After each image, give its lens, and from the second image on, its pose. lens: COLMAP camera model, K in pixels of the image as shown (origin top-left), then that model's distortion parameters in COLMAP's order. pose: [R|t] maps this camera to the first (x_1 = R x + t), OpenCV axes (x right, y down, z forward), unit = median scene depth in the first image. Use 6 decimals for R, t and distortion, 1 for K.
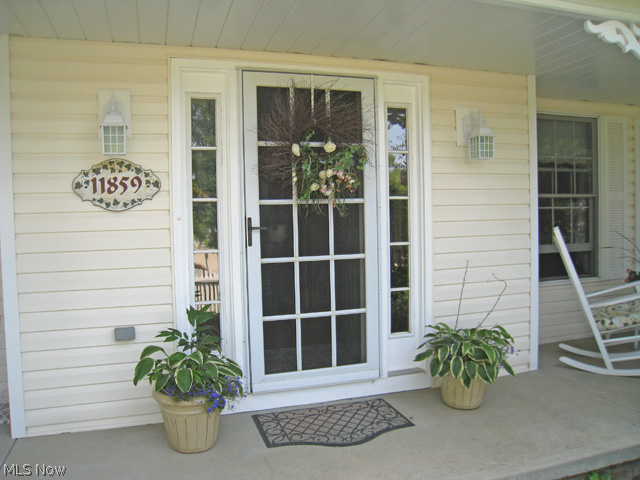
lens RADIAL K [[519.8, 0, 320.0], [0, 519.8, 240.0], [0, 0, 1]] dist [-0.159550, 0.117089]
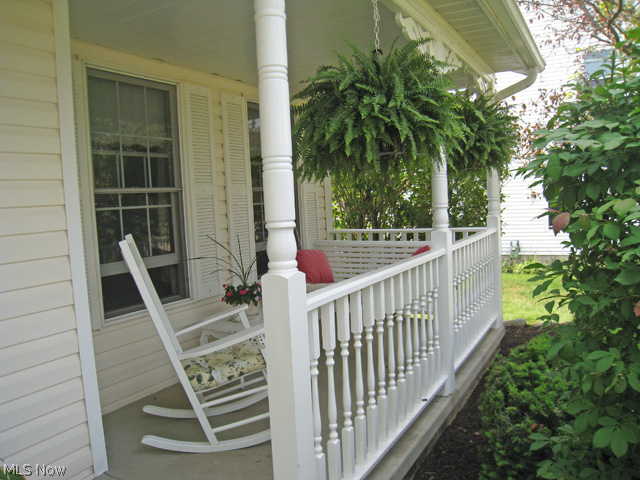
lens RADIAL K [[514.9, 0, 320.0], [0, 514.9, 240.0], [0, 0, 1]] dist [-0.087864, 0.113584]
pose [[0.730611, -0.068052, 0.679394, 0.184834], [0.060347, 0.997563, 0.035025, -0.028377], [-0.680122, 0.015410, 0.732937, 0.303691]]
